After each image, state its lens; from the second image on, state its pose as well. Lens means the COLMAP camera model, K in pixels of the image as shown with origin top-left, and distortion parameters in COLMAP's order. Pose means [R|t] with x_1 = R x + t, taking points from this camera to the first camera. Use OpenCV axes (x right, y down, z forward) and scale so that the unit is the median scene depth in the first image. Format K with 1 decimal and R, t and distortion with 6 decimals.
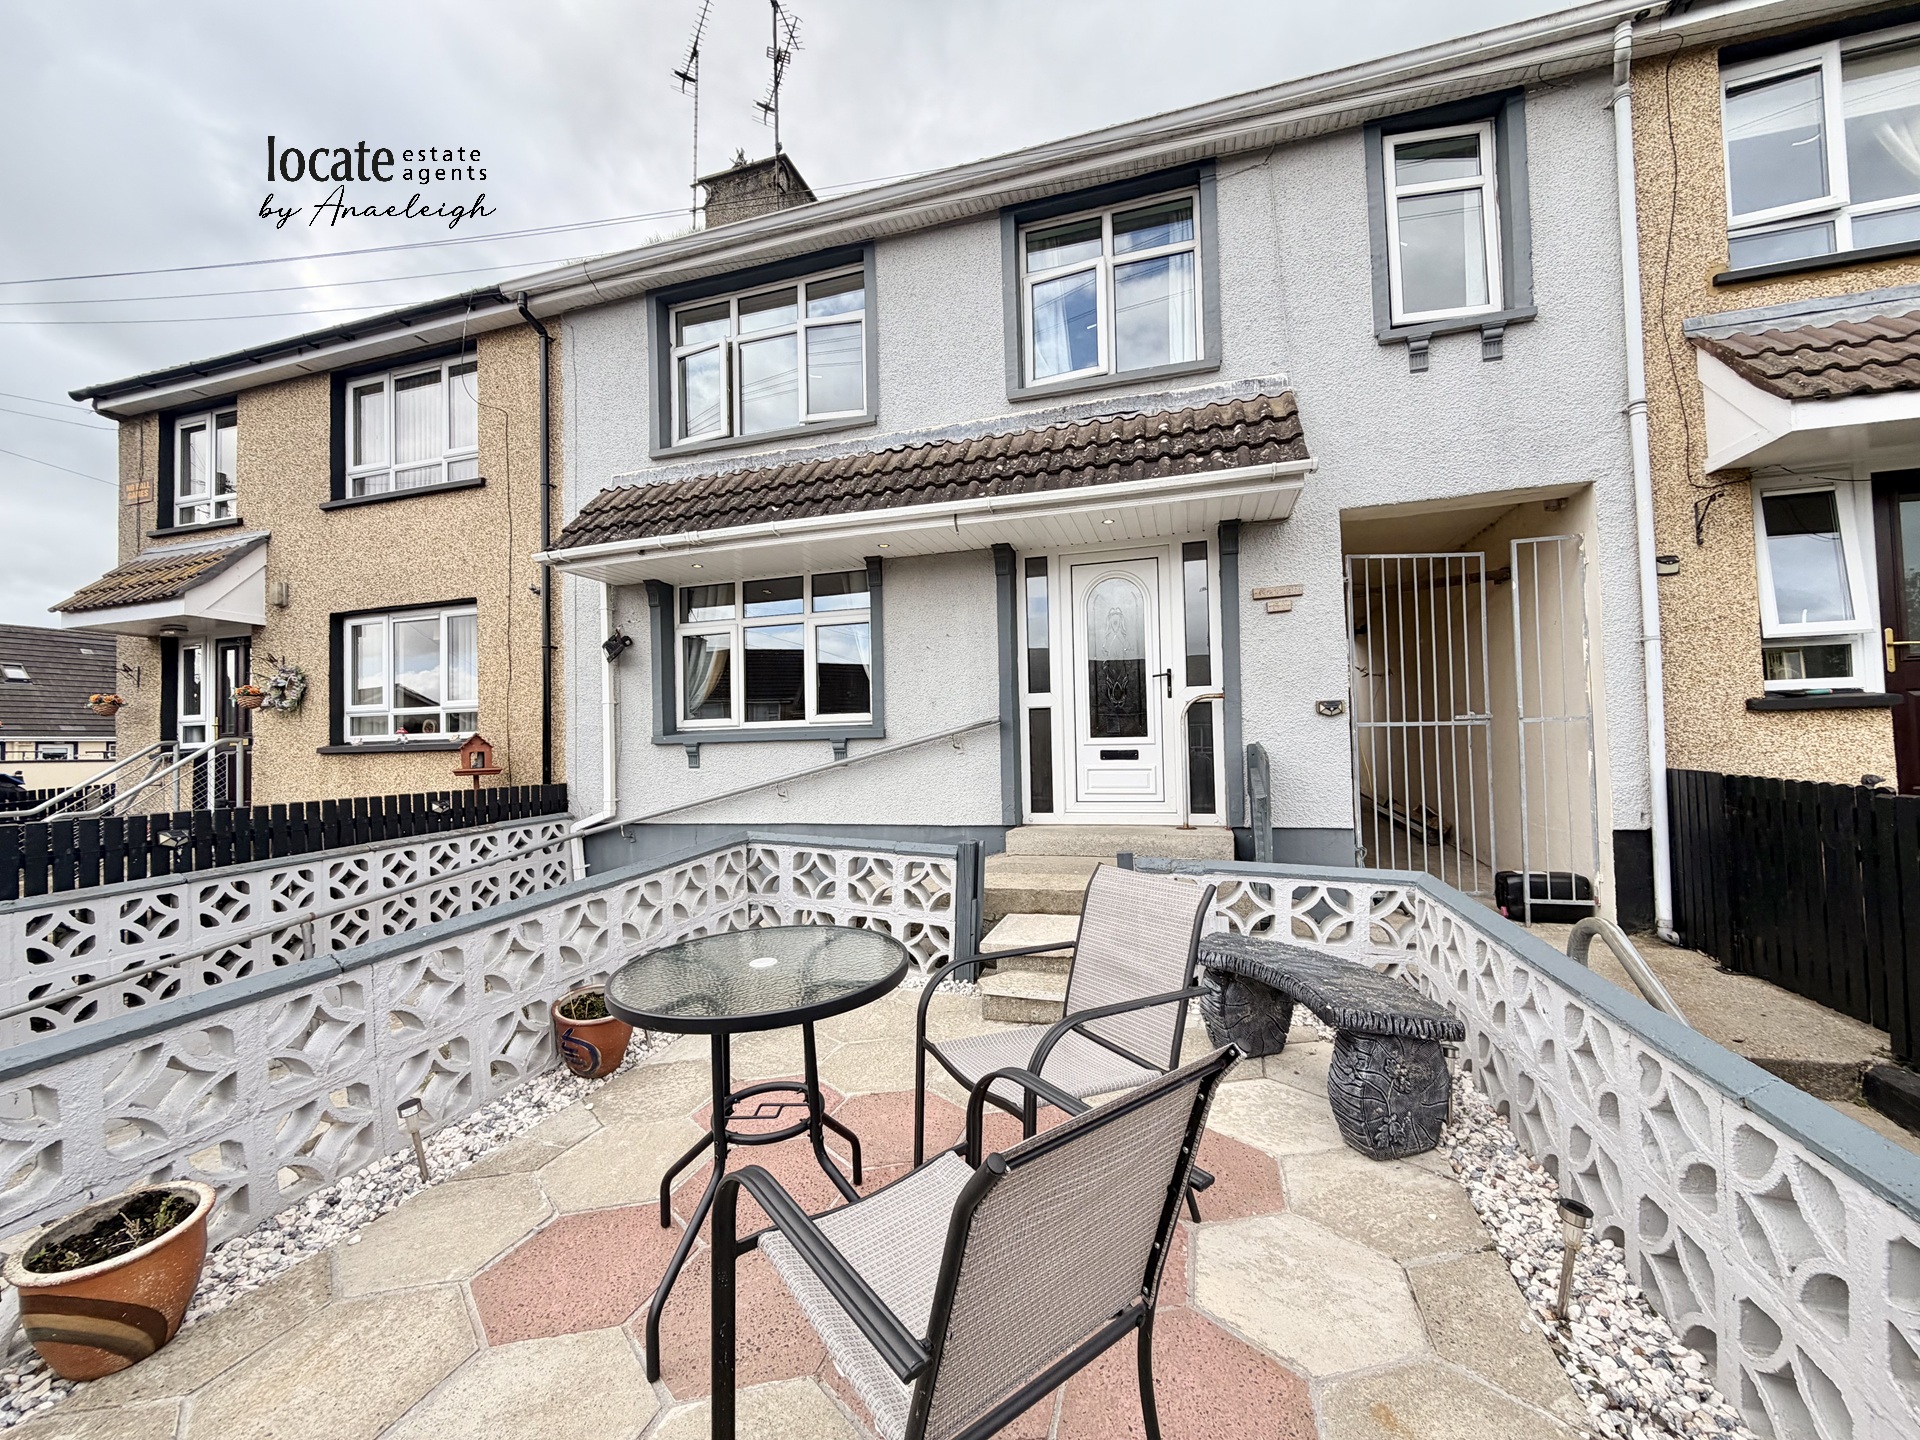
lens RADIAL K [[768.0, 0, 962.0], [0, 768.0, 719.0], [0, 0, 1]] dist [0.000841, 0.000280]
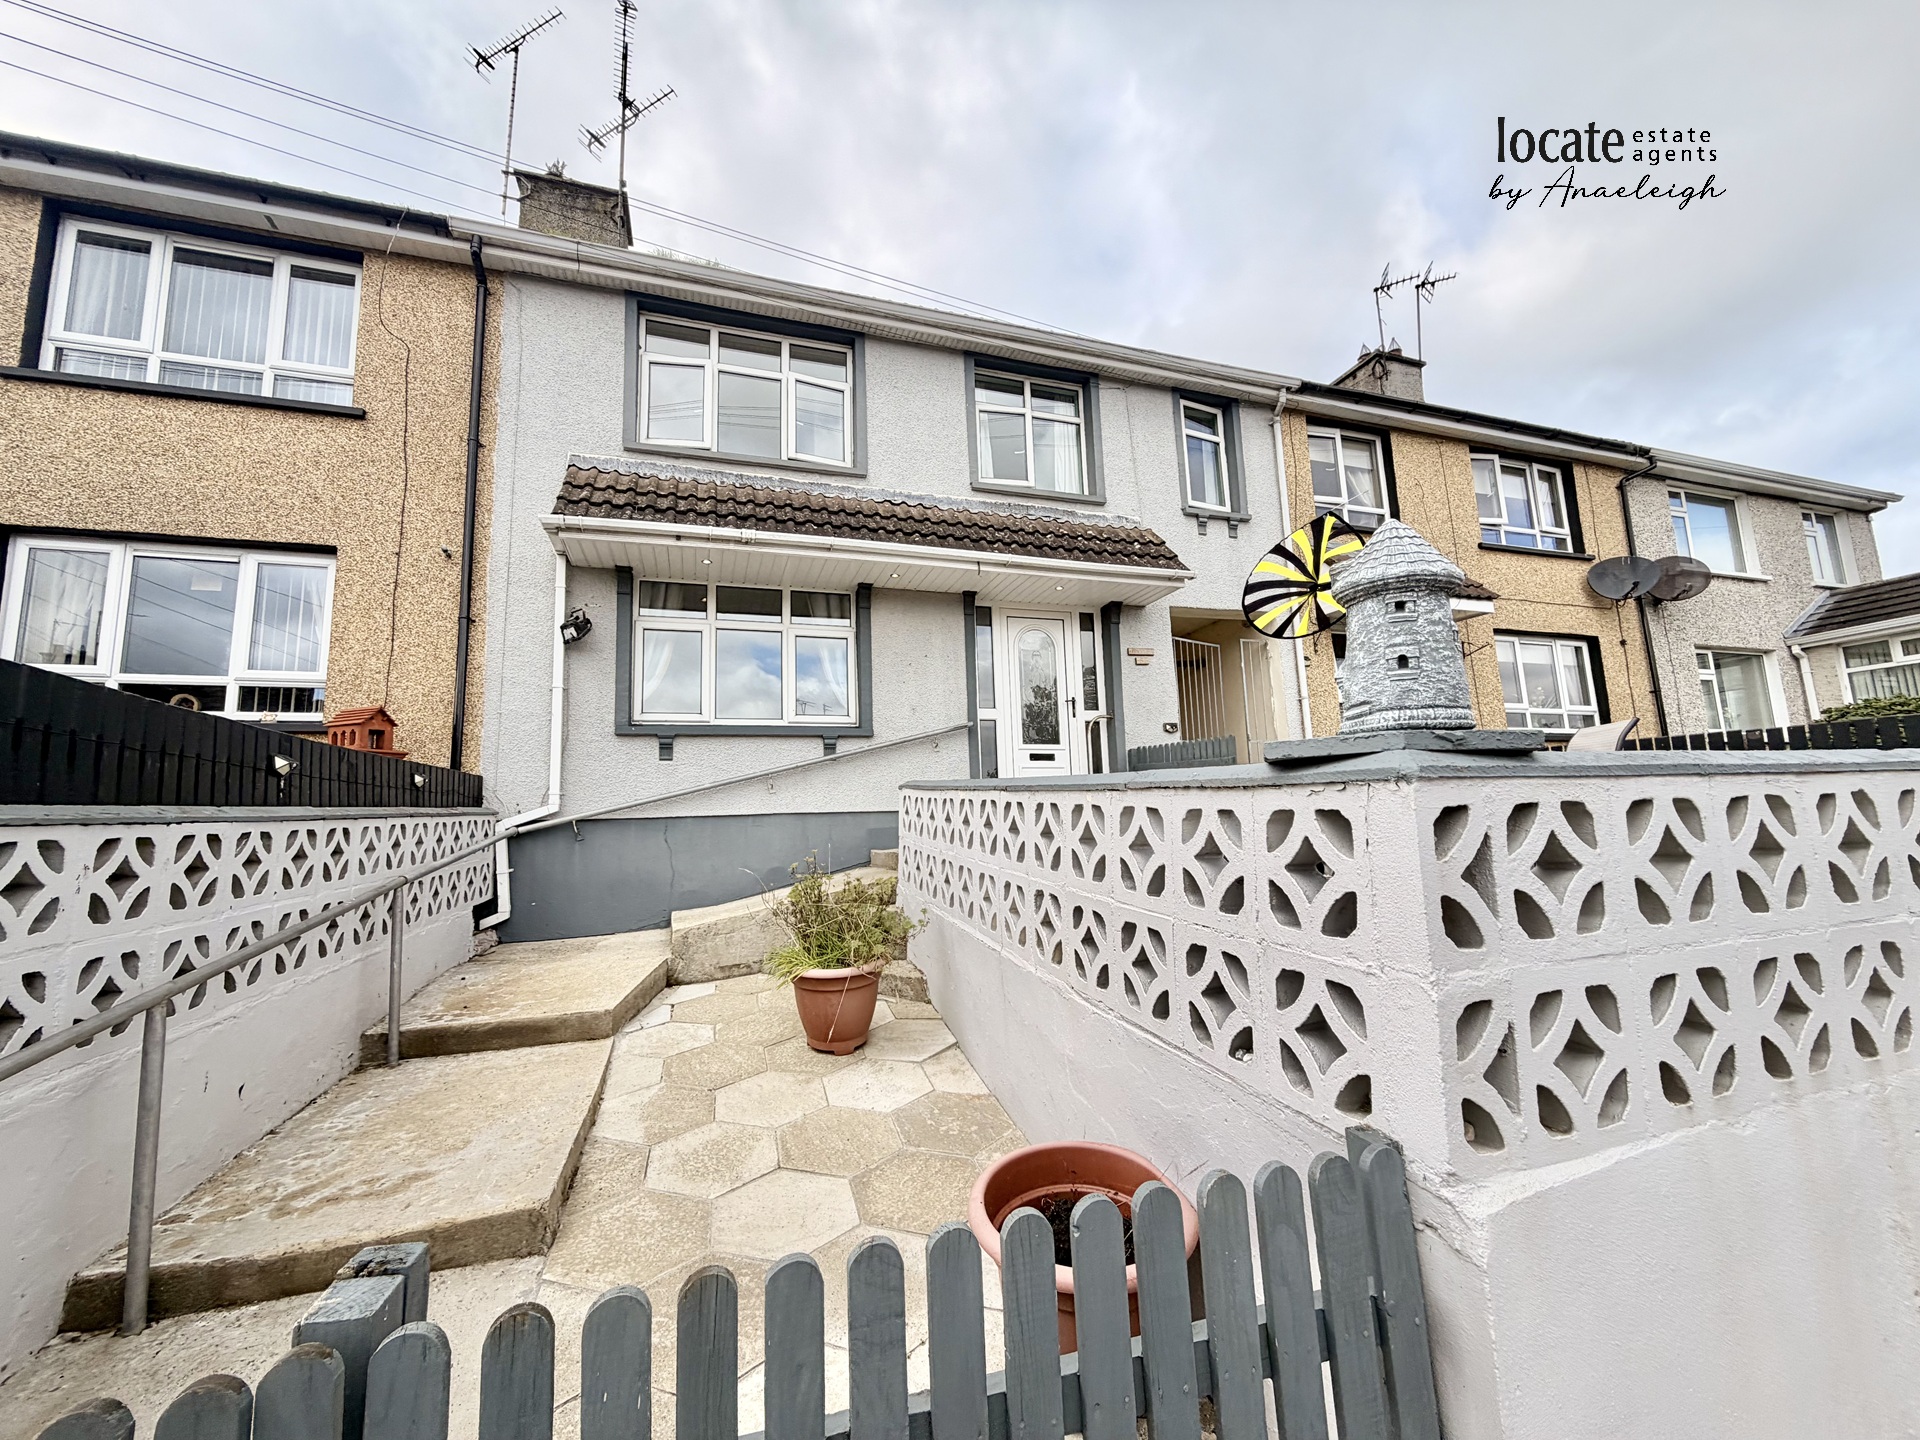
lens RADIAL K [[768.0, 0, 952.6], [0, 768.0, 721.4], [0, 0, 1]] dist [0.000841, 0.000280]
pose [[0.813446, 0.078928, 0.576261, -0.700031], [-0.003872, 0.991463, -0.130331, 0.158904], [-0.581628, 0.103786, 0.806807, -0.008558]]
